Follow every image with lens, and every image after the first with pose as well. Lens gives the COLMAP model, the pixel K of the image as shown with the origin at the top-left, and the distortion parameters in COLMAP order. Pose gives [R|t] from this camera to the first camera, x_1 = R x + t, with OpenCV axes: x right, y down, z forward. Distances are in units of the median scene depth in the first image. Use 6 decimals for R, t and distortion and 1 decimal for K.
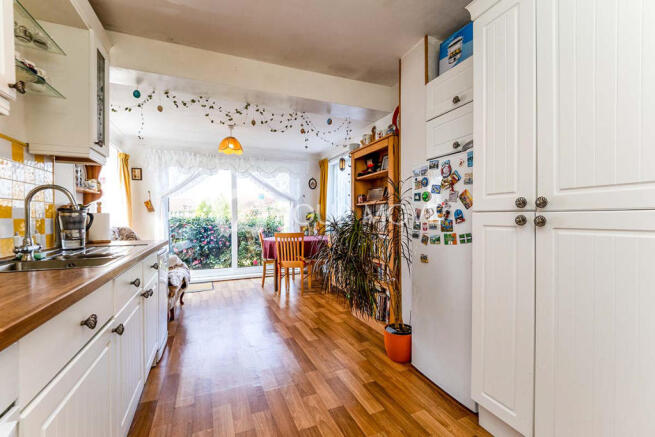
lens RADIAL K [[283.6, 0, 327.6], [0, 283.6, 218.5], [0, 0, 1]] dist [-0.000023, -0.000005]
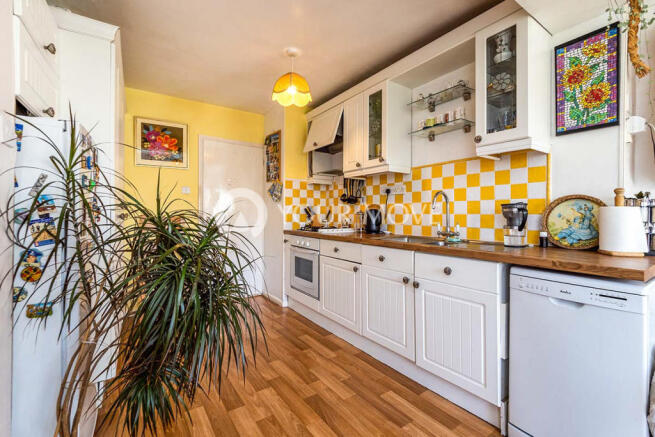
lens RADIAL K [[283.6, 0, 326.9], [0, 283.6, 215.3], [0, 0, 1]] dist [-0.000023, -0.000005]
pose [[-0.979912, 0.004385, -0.199383, 0.259128], [0.003263, 0.999977, 0.005953, -0.013582], [0.199404, 0.005183, -0.979904, 1.891440]]
